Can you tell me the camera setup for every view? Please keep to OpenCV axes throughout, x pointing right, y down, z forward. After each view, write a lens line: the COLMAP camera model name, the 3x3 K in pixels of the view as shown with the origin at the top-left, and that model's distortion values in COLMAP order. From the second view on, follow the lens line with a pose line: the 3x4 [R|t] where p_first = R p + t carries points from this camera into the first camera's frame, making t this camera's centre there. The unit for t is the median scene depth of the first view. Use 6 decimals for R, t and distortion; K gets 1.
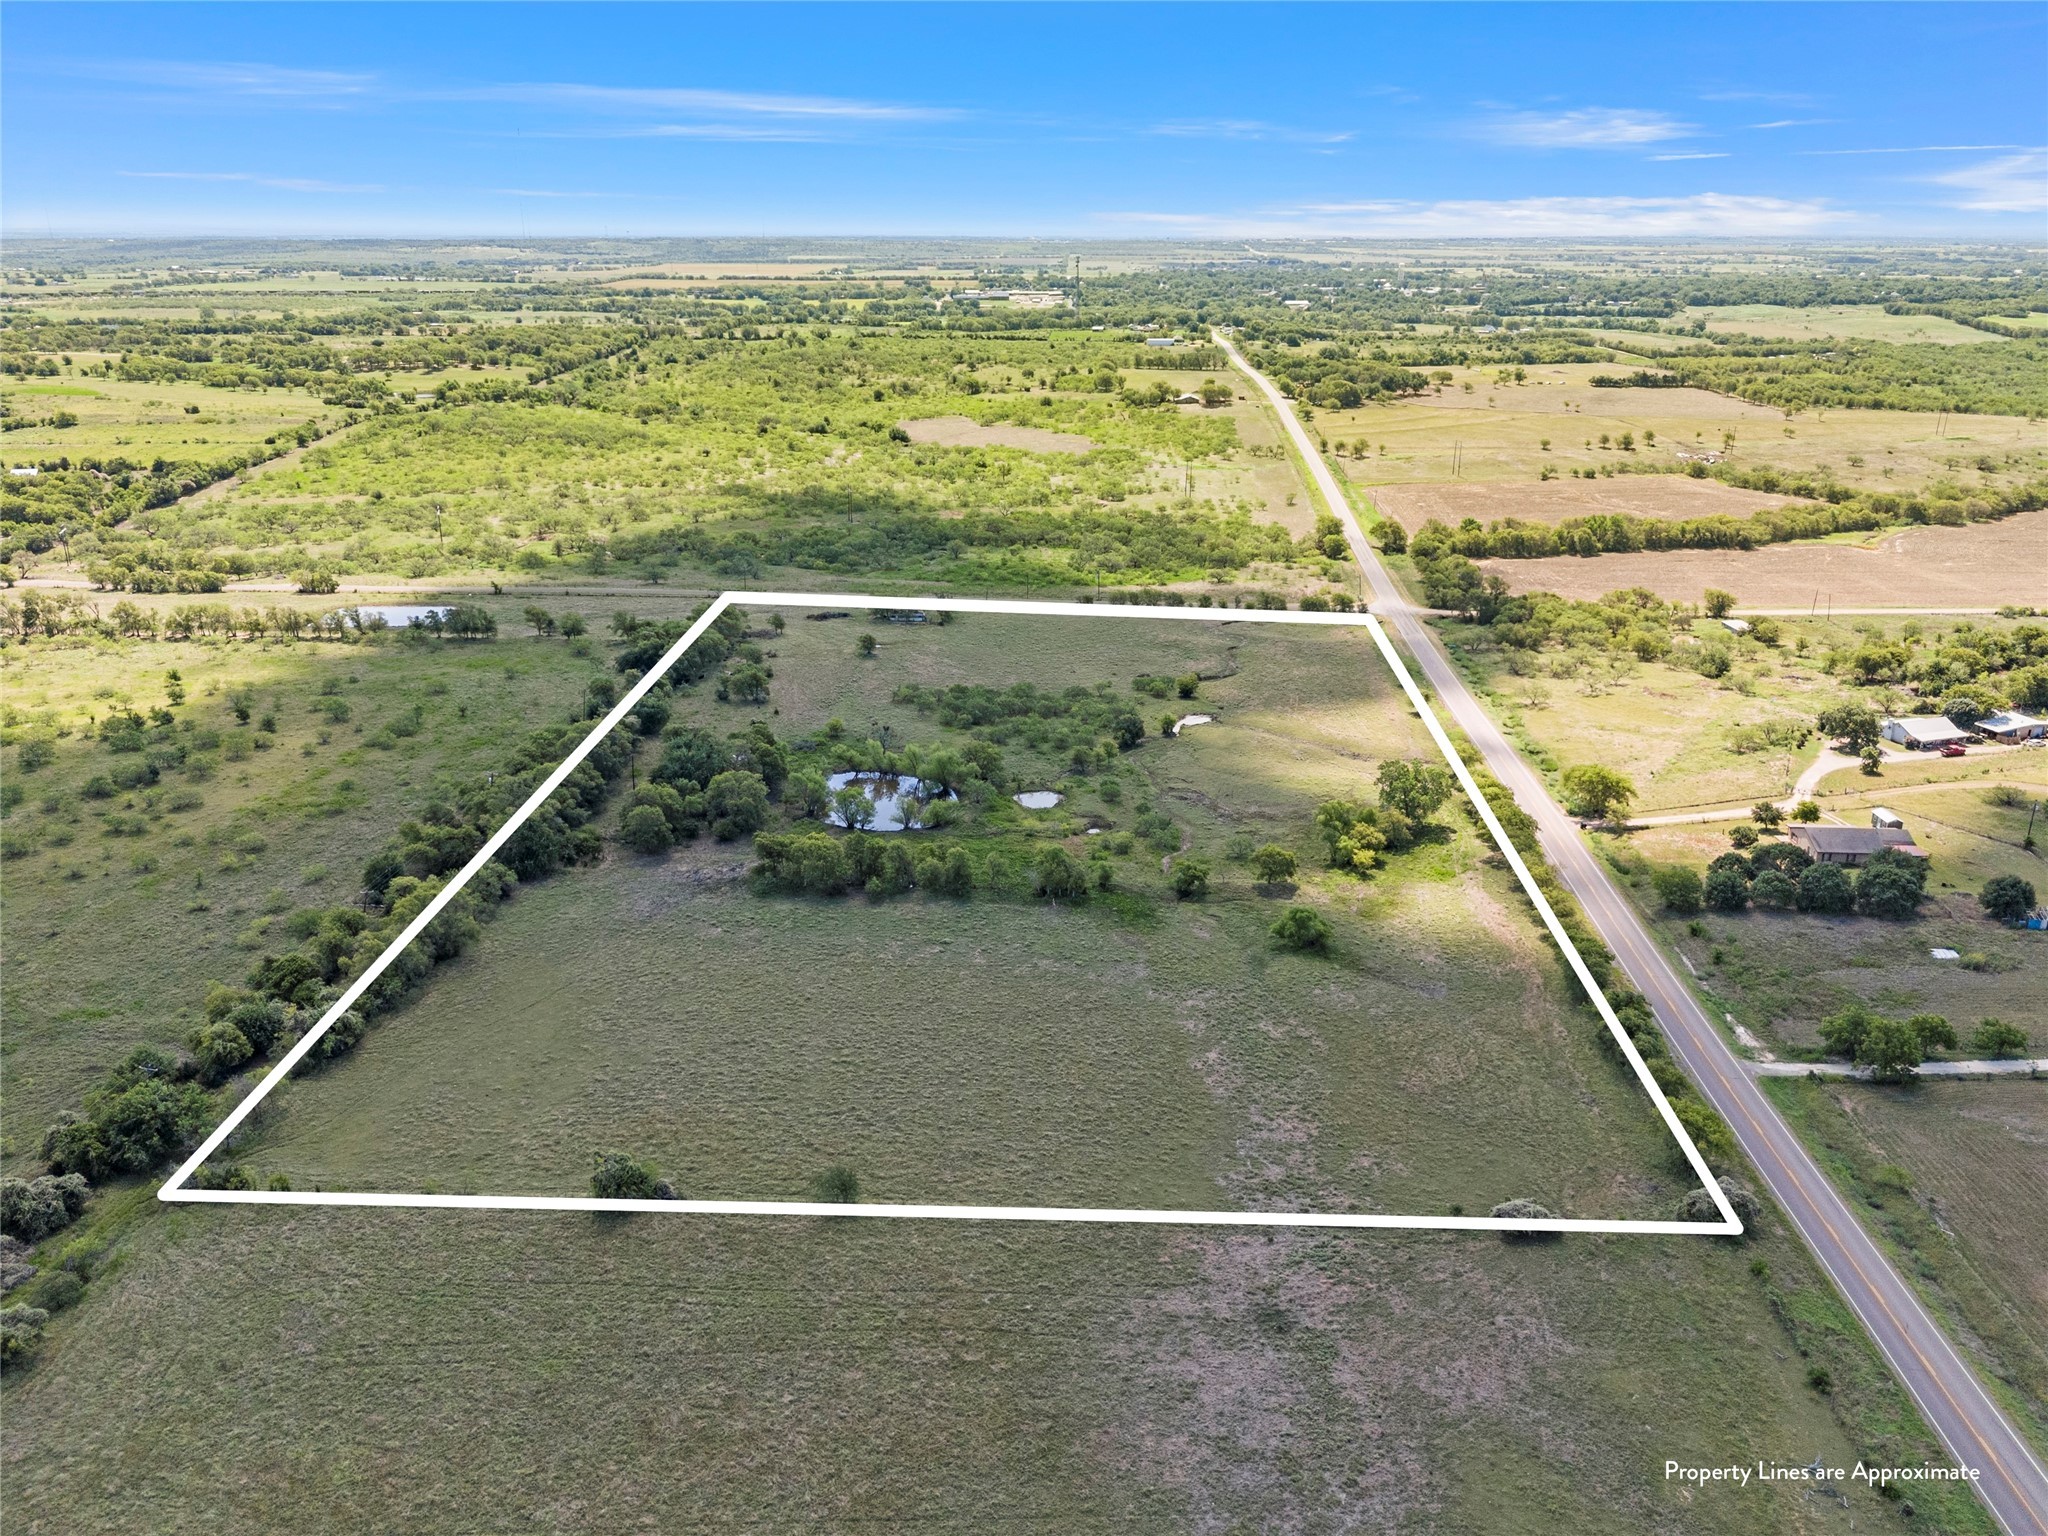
lens RADIAL K [[1570.8, 0, 1024.0], [0, 1570.8, 768.0], [0, 0, 1]] dist [0.050066, -0.047582]
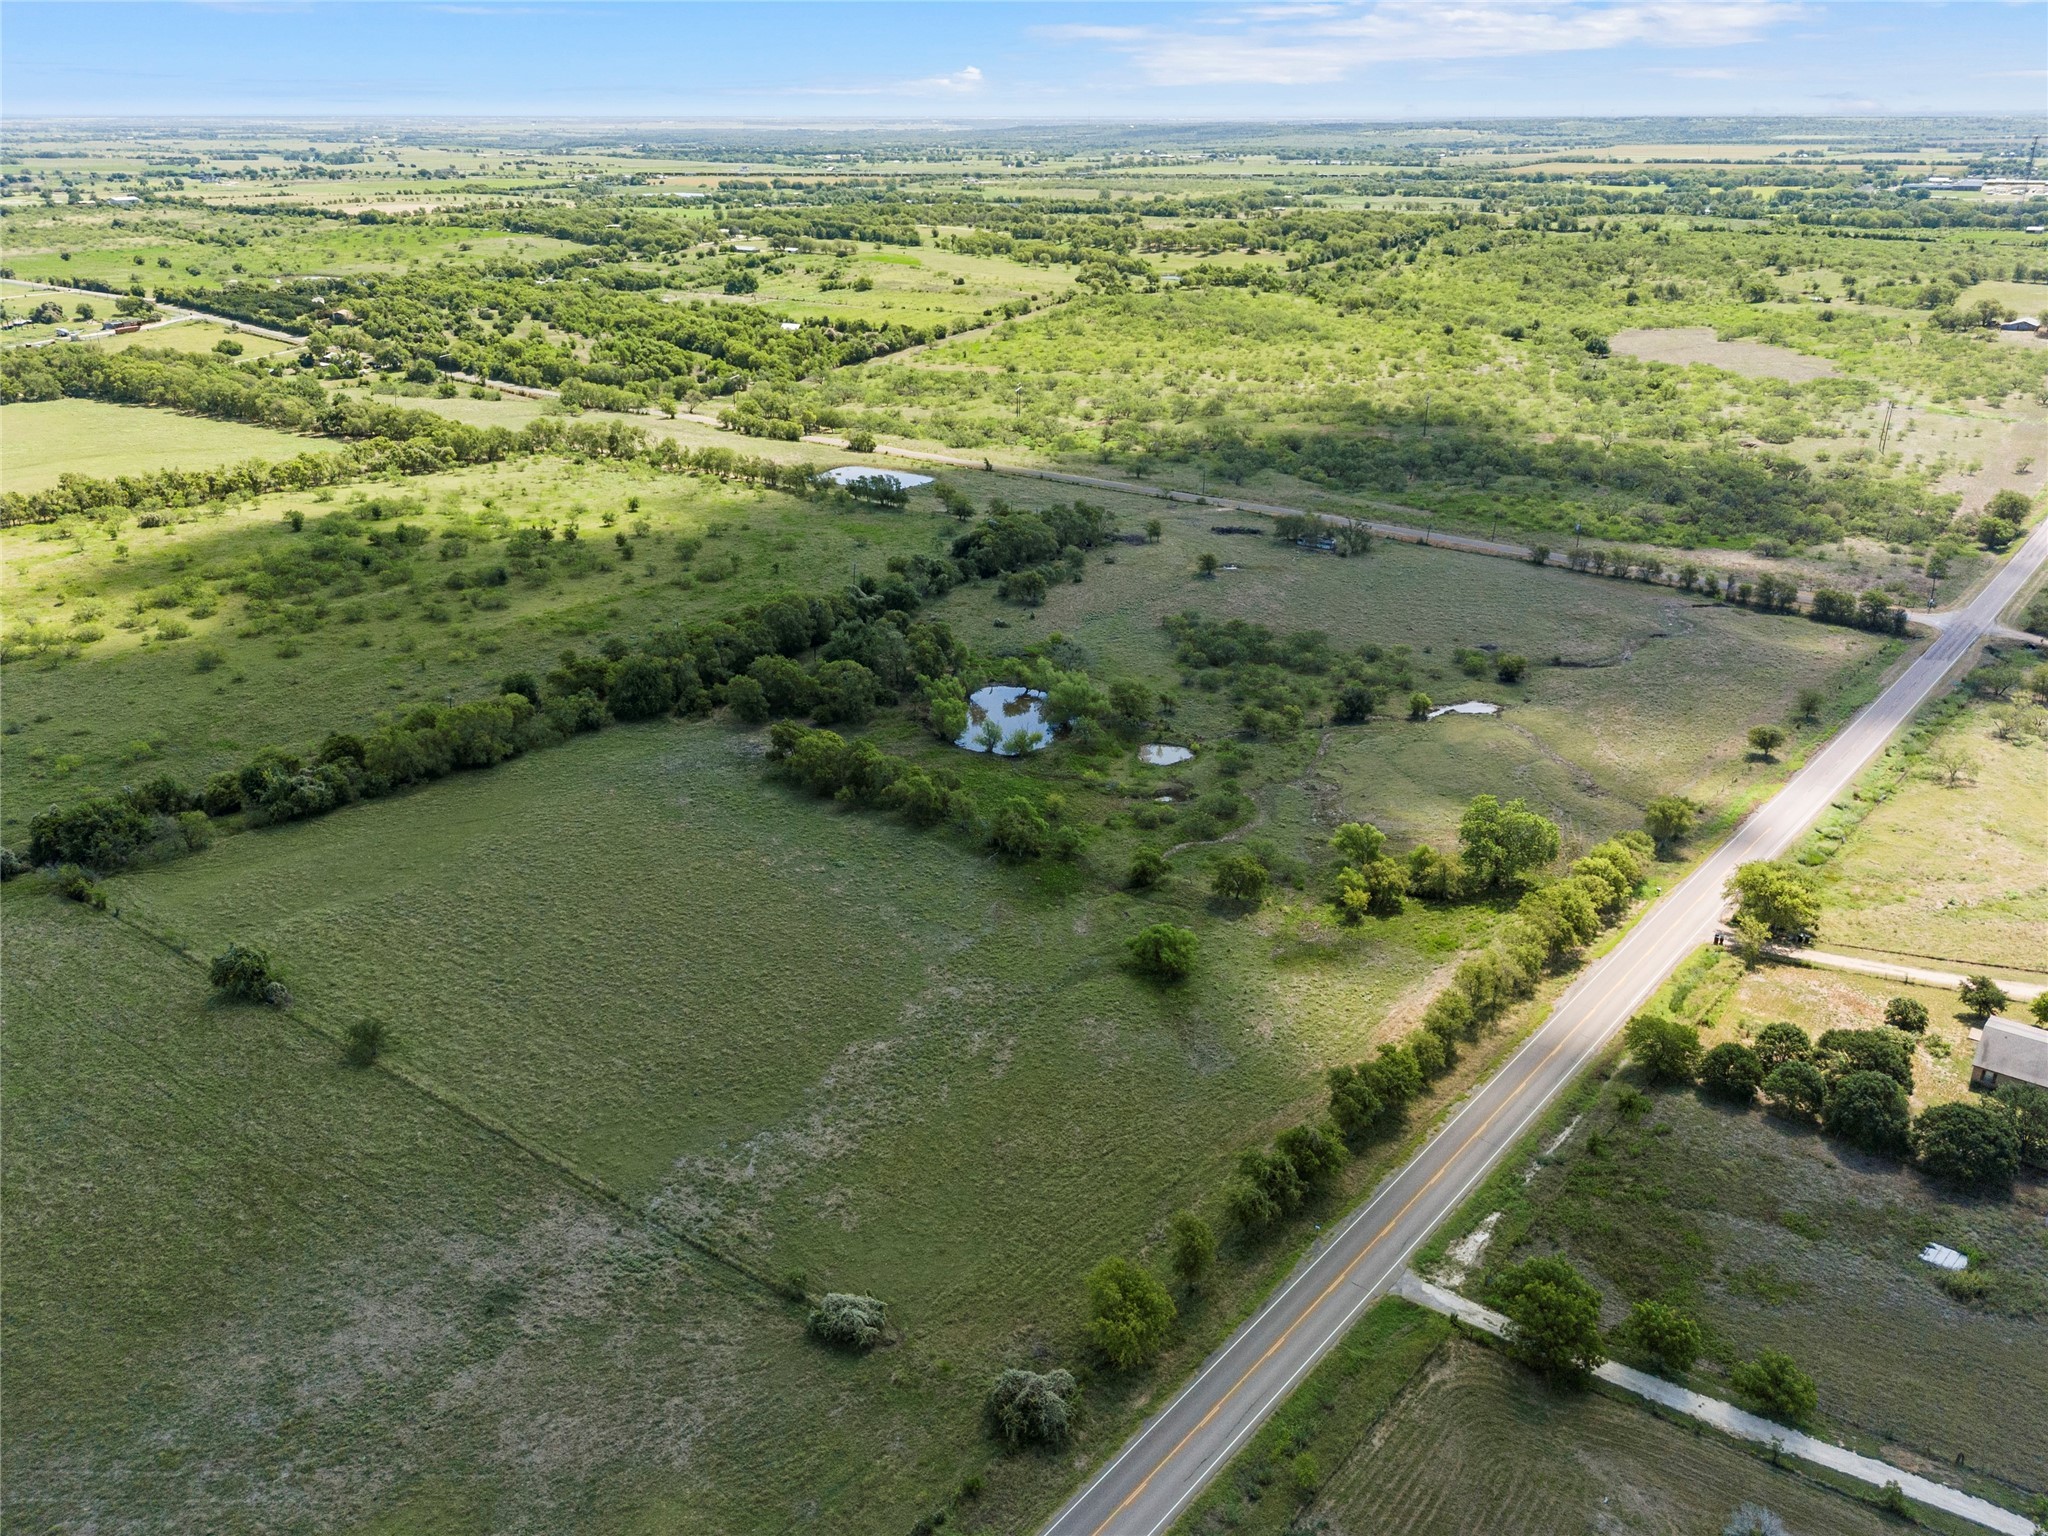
lens RADIAL K [[1607.5, 0, 1024.0], [0, 1607.5, 768.0], [0, 0, 1]] dist [0.049531, -0.041899]
pose [[0.817216, 0.212155, -0.535862, 0.301797], [-0.181274, 0.977212, 0.110439, -0.040729], [0.547081, 0.006885, 0.837052, 0.131285]]
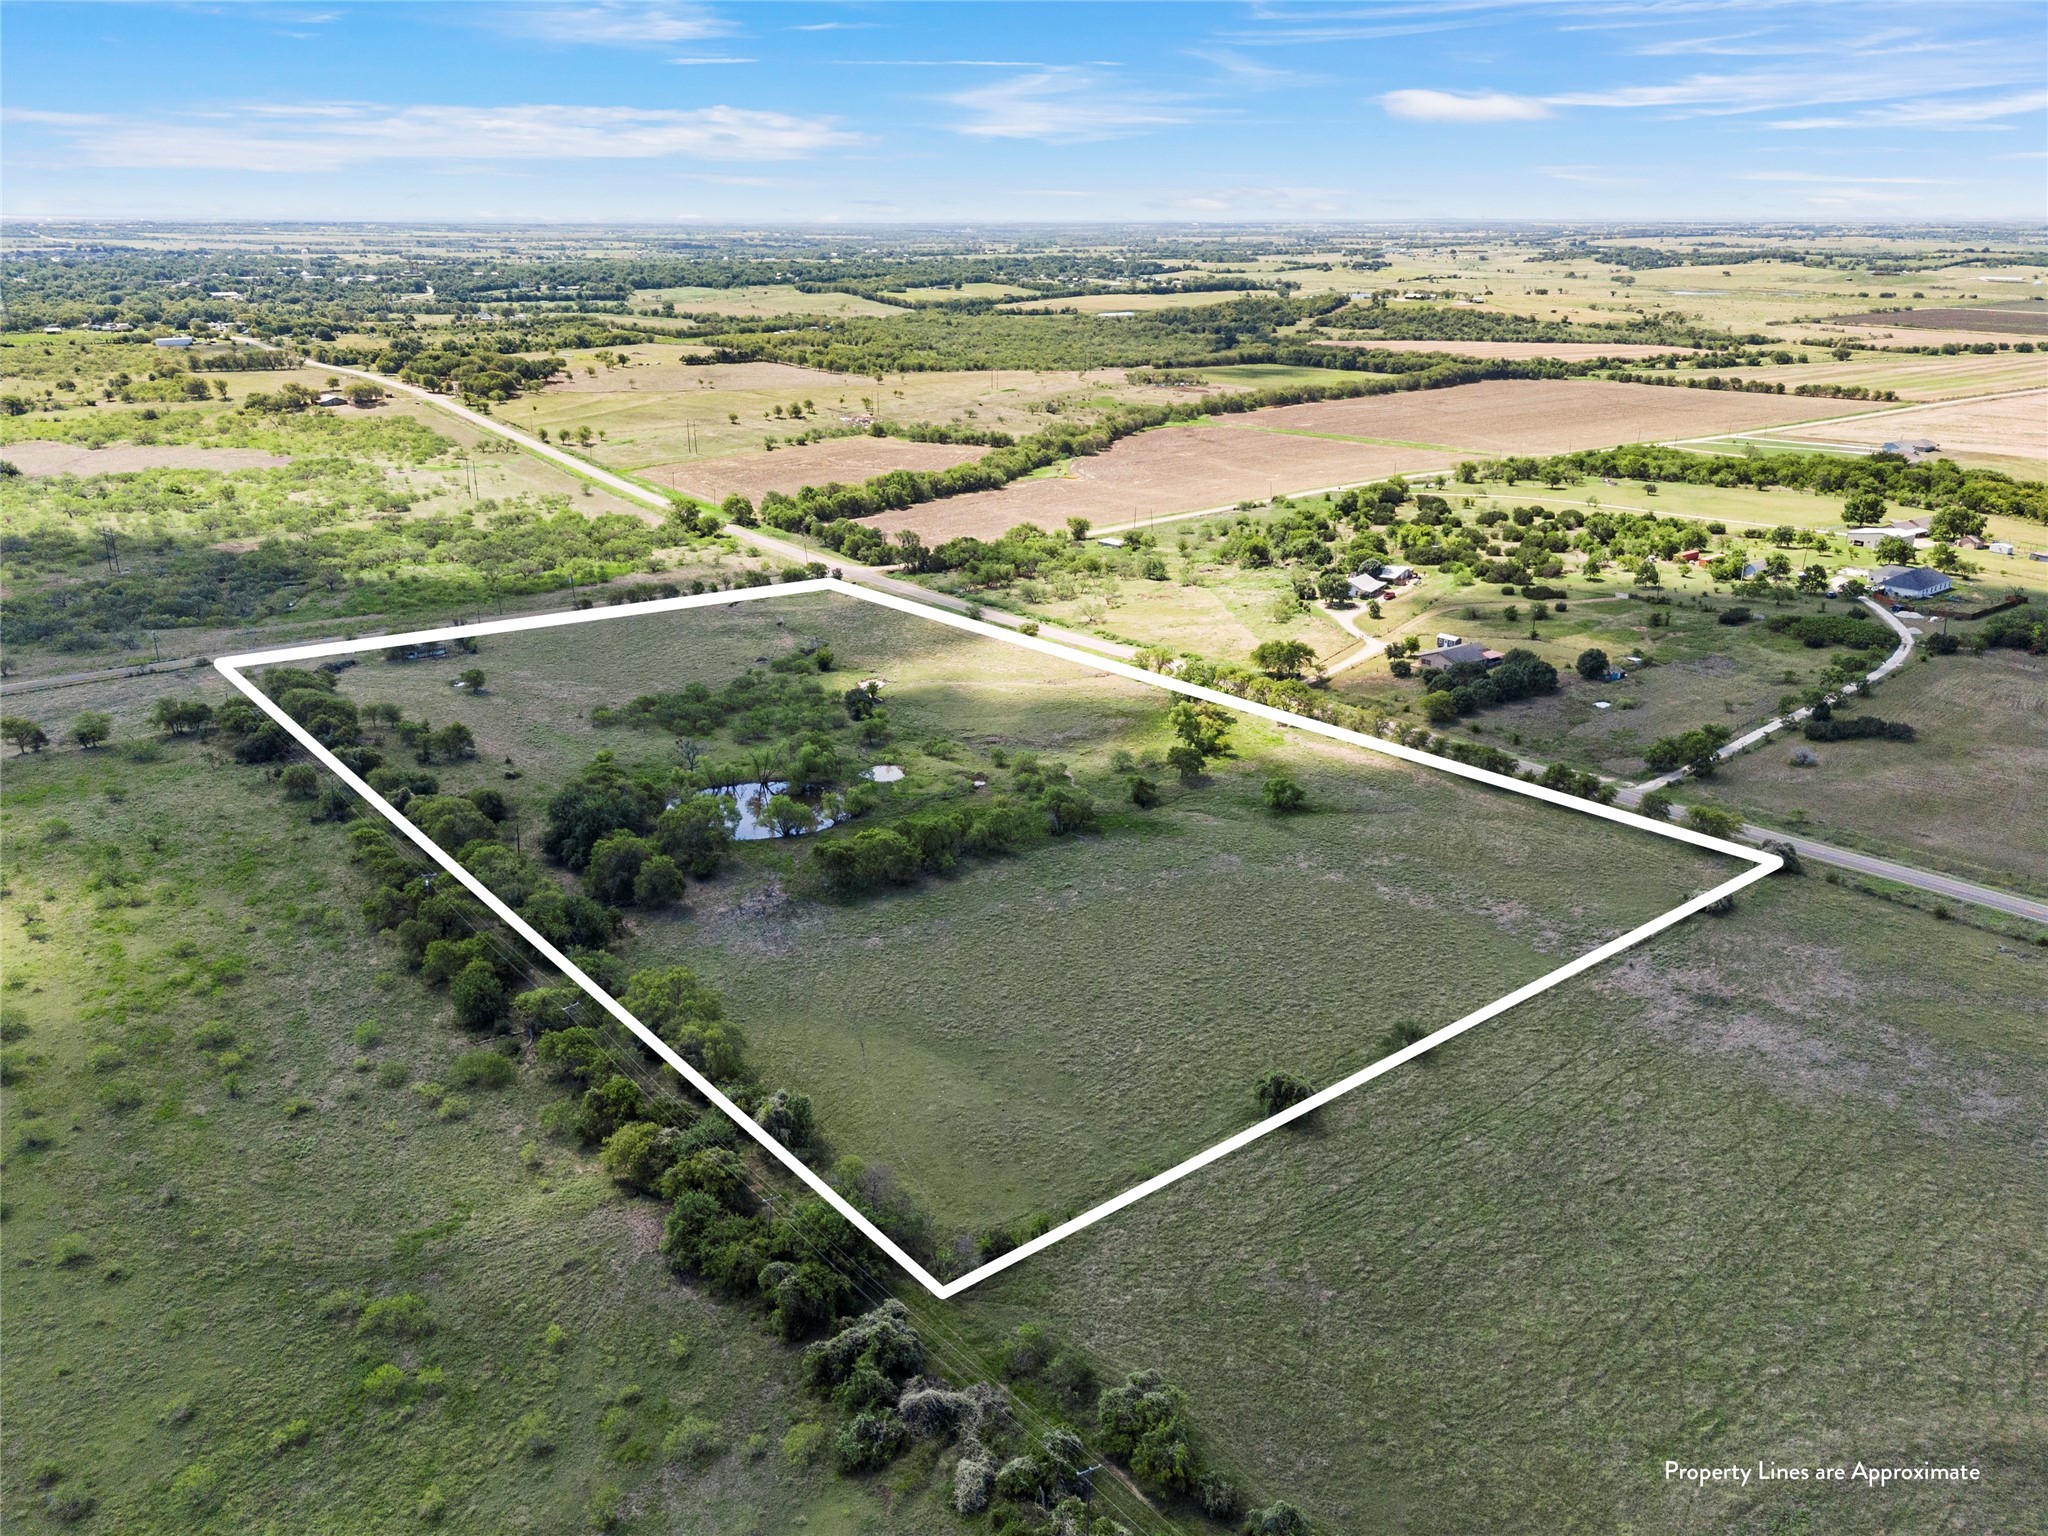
lens RADIAL K [[1607.5, 0, 1024.0], [0, 1607.5, 768.0], [0, 0, 1]] dist [0.049531, -0.041899]
pose [[0.740717, -0.217480, 0.635642, -0.403011], [0.217340, 0.972846, 0.079584, -0.031945], [-0.635690, 0.079202, 0.767871, 0.100042]]
